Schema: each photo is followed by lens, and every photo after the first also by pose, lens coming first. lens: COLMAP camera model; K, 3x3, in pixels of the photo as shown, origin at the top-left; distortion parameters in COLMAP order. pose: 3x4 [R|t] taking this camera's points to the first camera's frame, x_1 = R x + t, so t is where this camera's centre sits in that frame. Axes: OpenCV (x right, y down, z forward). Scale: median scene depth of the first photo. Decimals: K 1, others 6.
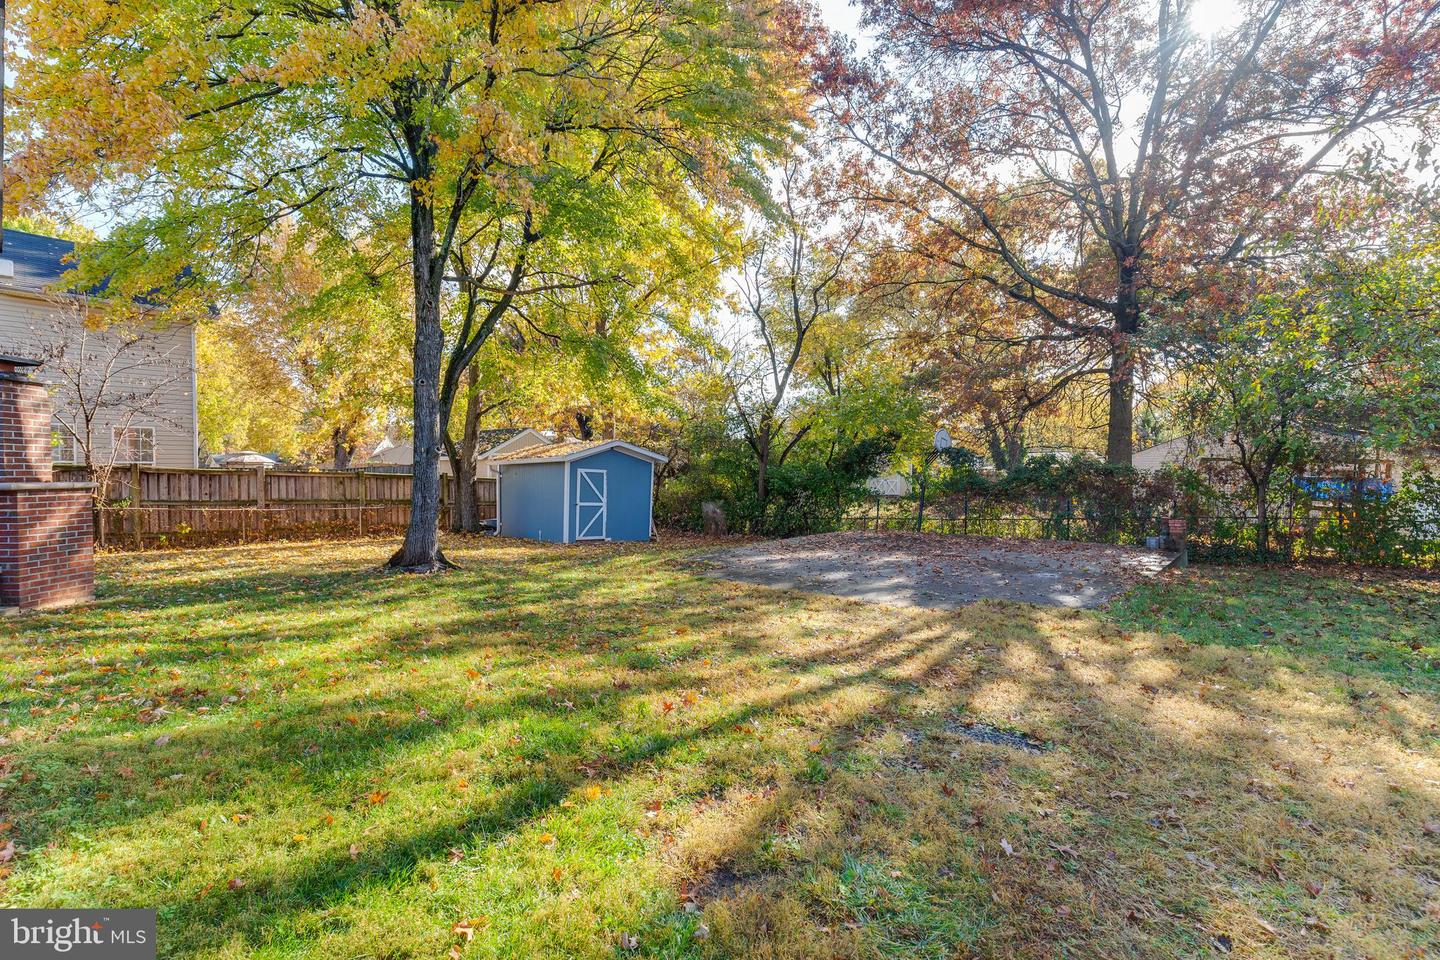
lens RADIAL K [[645.8, 0, 725.0], [0, 645.8, 496.5], [0, 0, 1]] dist [0.000232, -0.000032]
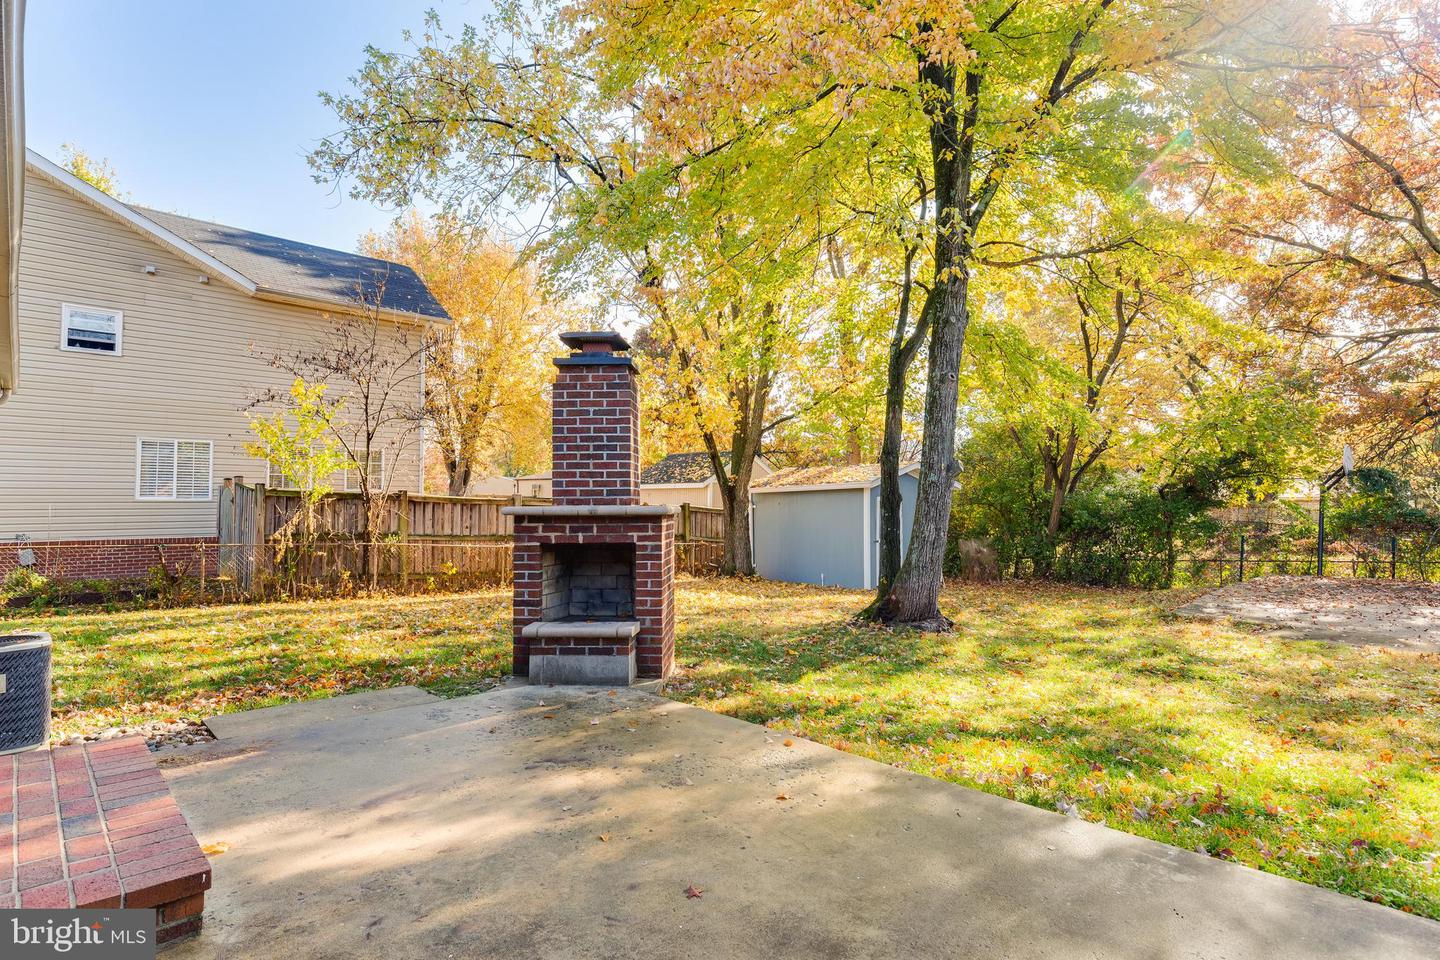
lens RADIAL K [[728.8, 0, 716.6], [0, 728.8, 503.9], [0, 0, 1]] dist [0.039167, 0.000146]
pose [[0.995609, -0.001385, -0.093602, -0.393054], [-0.002519, 0.999132, -0.041570, 0.004808], [0.093579, 0.041623, 0.994741, 0.082267]]
